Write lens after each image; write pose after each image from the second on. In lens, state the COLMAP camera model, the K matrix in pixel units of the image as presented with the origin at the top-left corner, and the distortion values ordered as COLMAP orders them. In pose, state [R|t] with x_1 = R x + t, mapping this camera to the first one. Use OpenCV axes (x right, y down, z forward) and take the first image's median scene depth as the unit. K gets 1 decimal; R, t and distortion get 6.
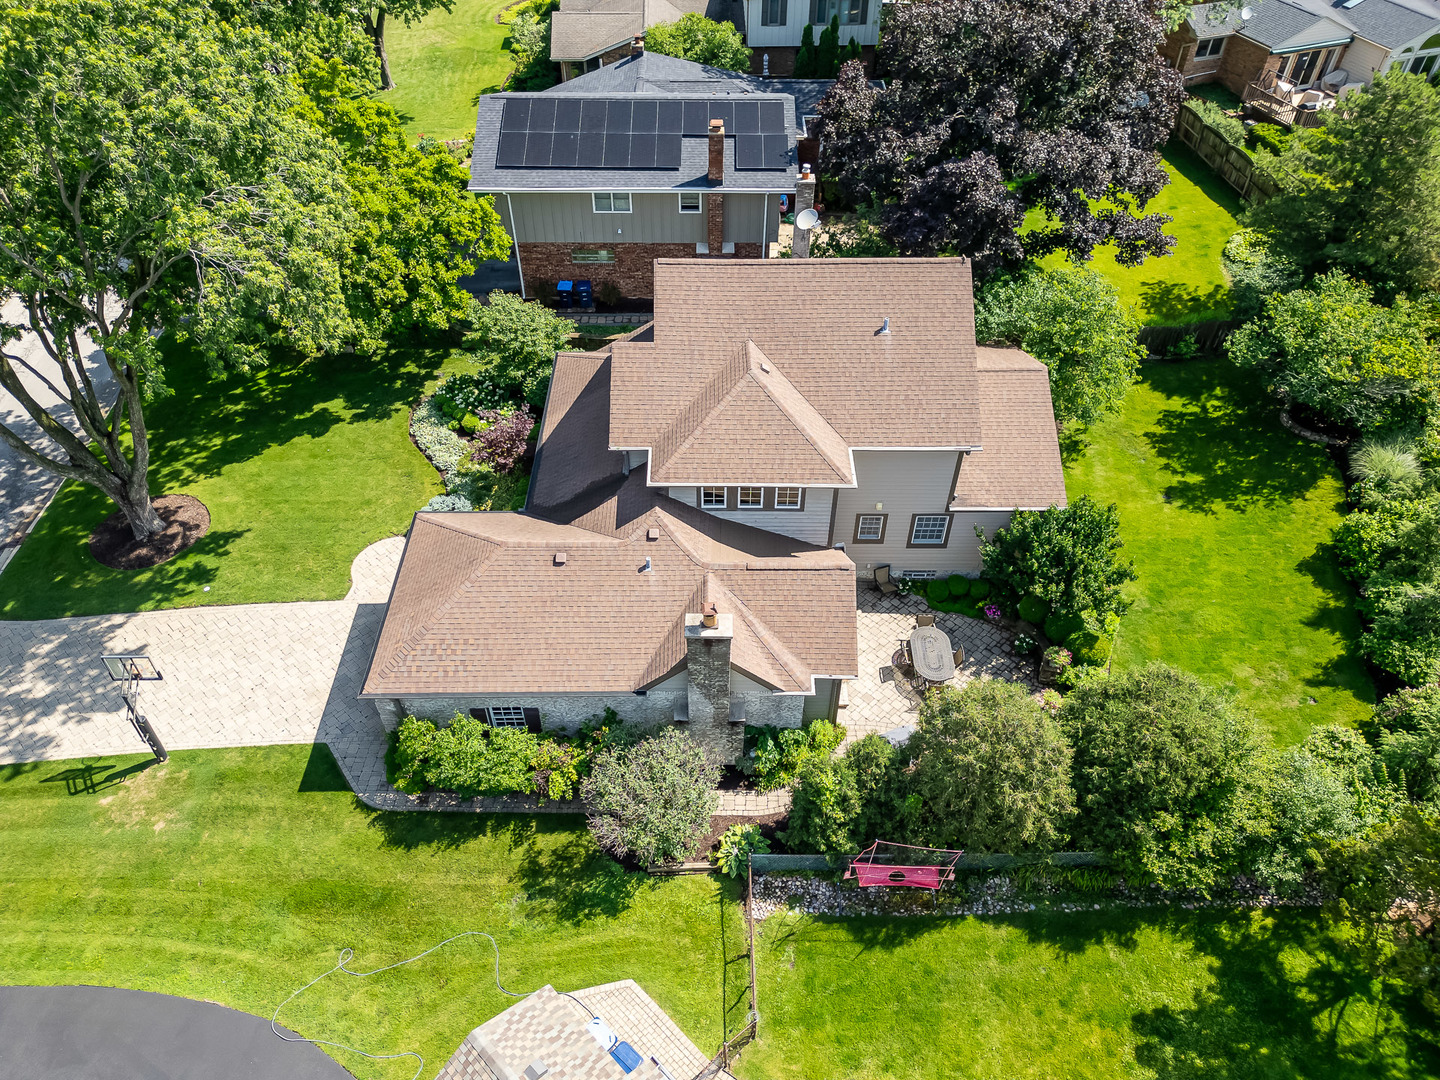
lens RADIAL K [[1014.7, 0, 725.1], [0, 1014.7, 514.0], [0, 0, 1]] dist [0.089939, -0.089848]
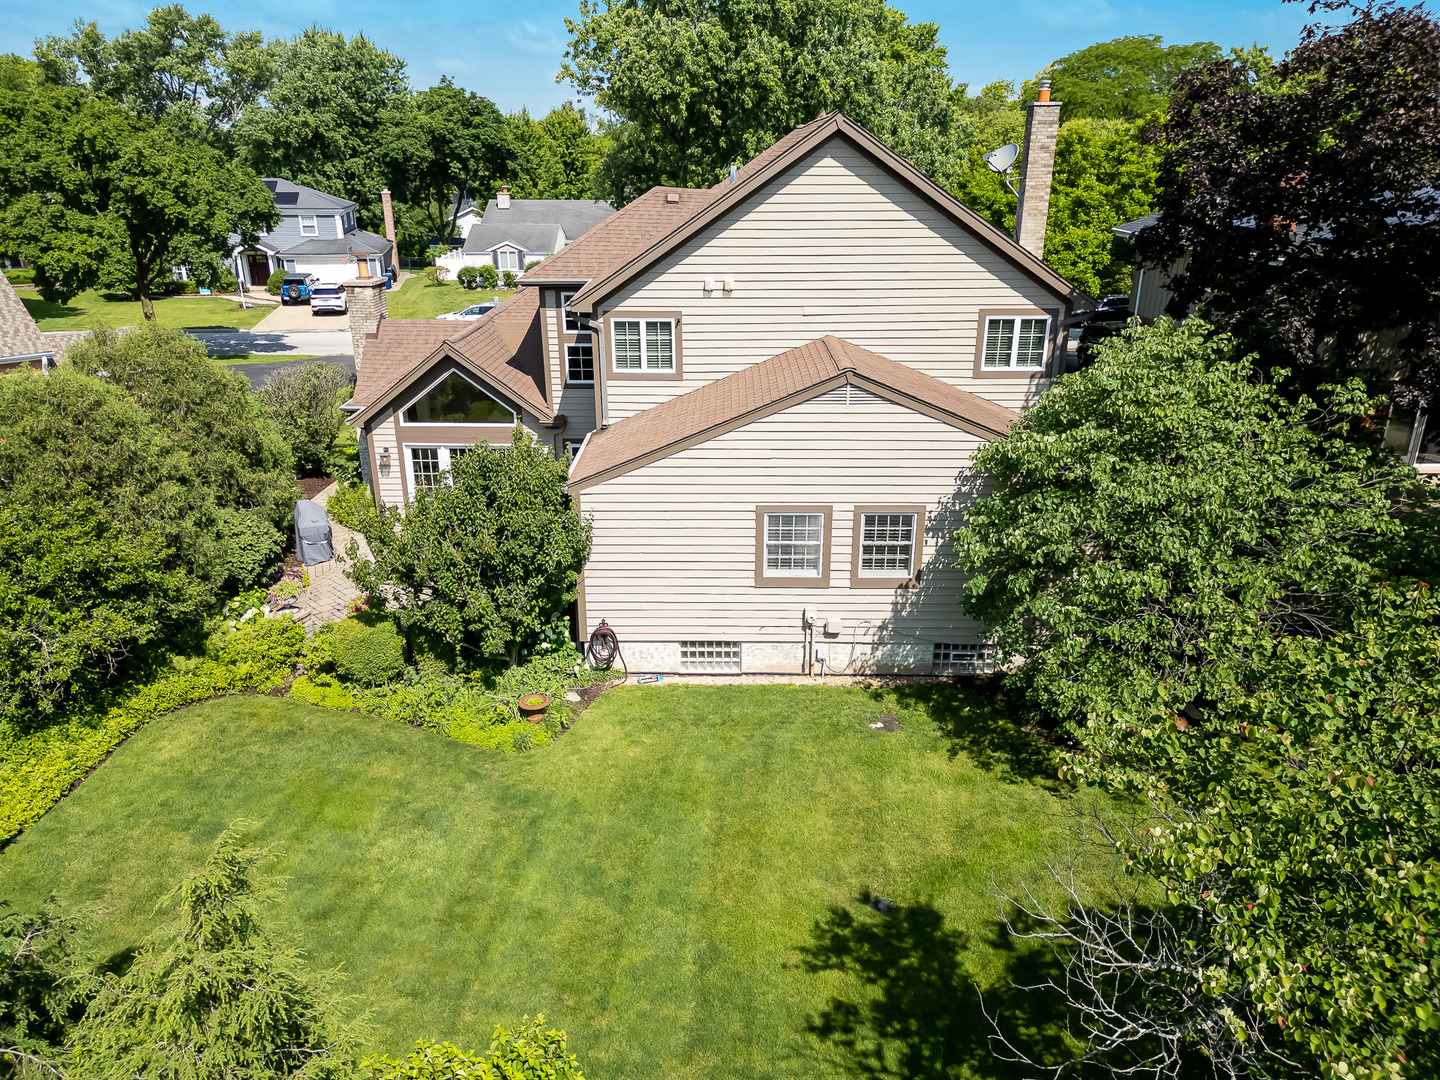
lens RADIAL K [[1014.7, 0, 725.1], [0, 1014.7, 514.0], [0, 0, 1]] dist [0.089939, -0.089848]
pose [[-0.011747, 0.317125, -0.948311, 0.751048], [-0.672843, 0.699048, 0.242103, -0.162461], [0.739692, 0.640909, 0.205164, 0.845334]]
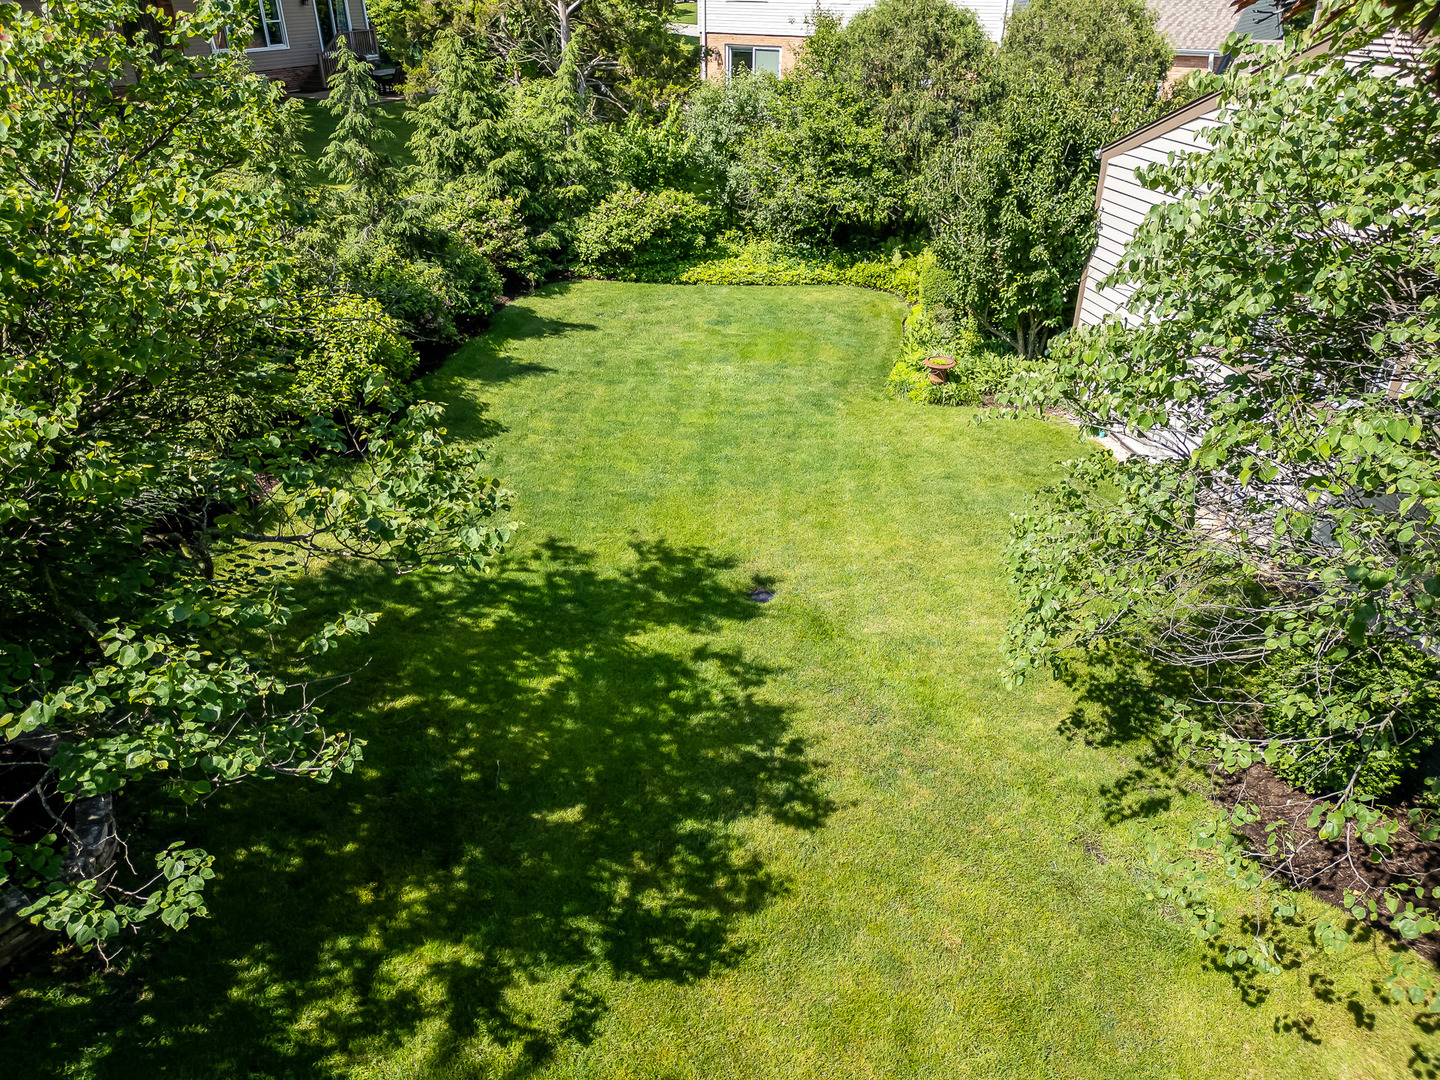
lens RADIAL K [[1014.7, 0, 725.1], [0, 1014.7, 514.0], [0, 0, 1]] dist [0.089939, -0.089848]
pose [[-0.984491, 0.084458, -0.153770, 0.507623], [-0.117417, 0.334047, 0.935214, -0.315310], [0.130352, 0.938765, -0.318950, 1.124499]]
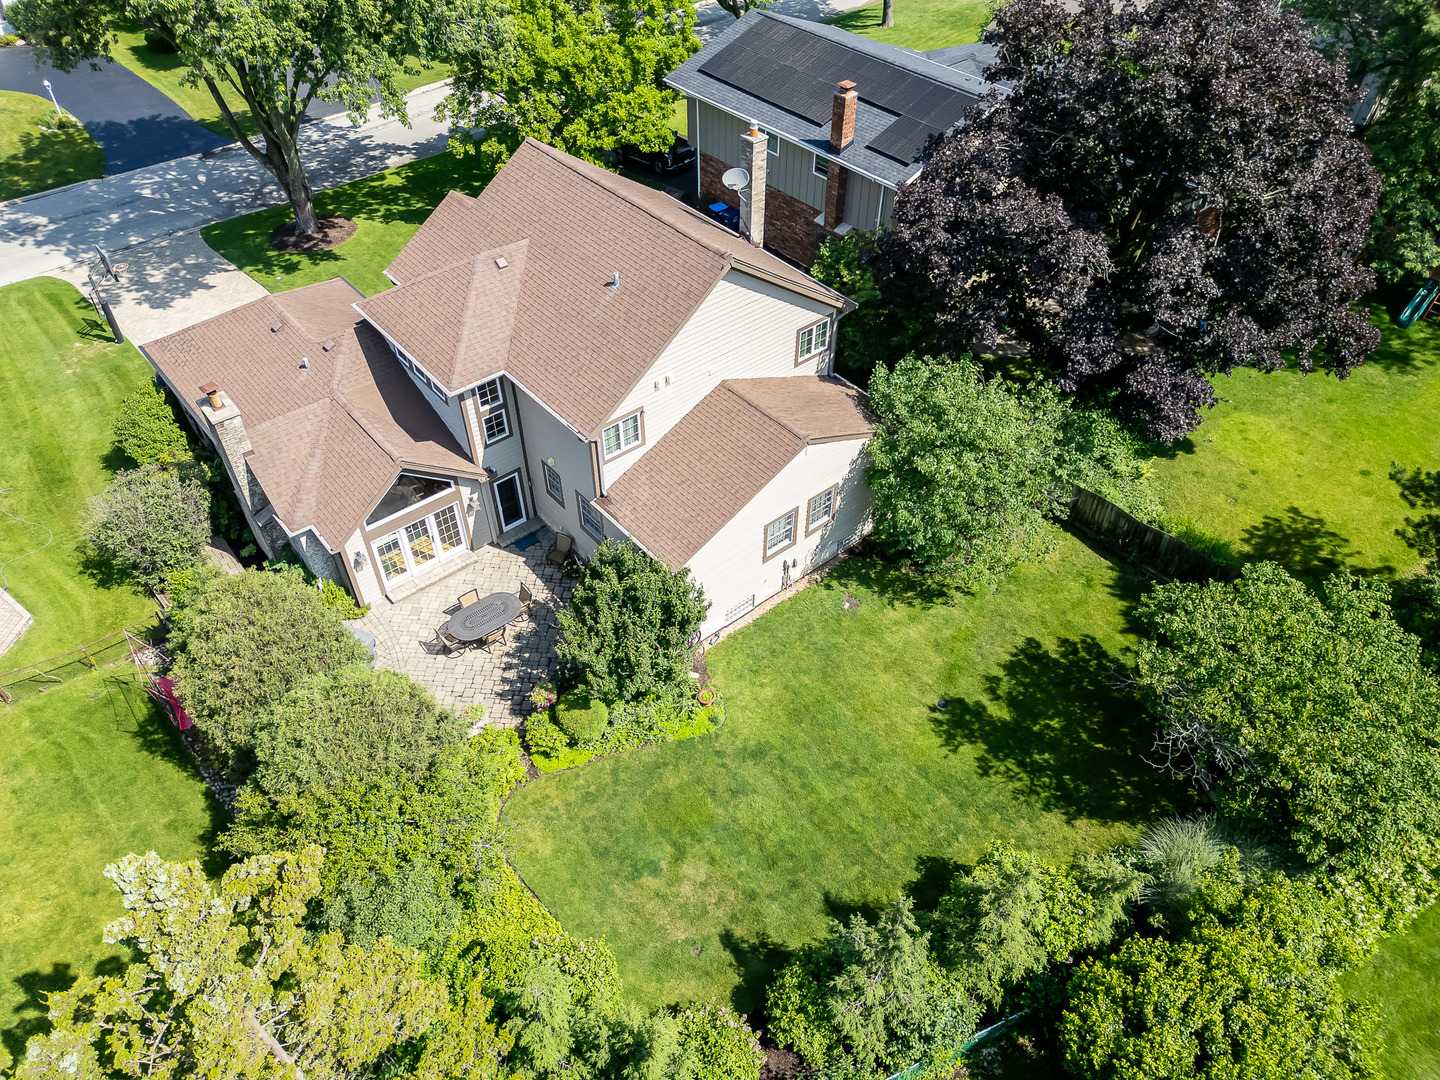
lens RADIAL K [[1014.7, 0, 725.1], [0, 1014.7, 514.0], [0, 0, 1]] dist [0.089939, -0.089848]
pose [[0.644892, 0.518359, -0.561622, 0.705444], [-0.519941, 0.836146, 0.174705, -0.186825], [0.560157, 0.179344, 0.808739, 0.306022]]
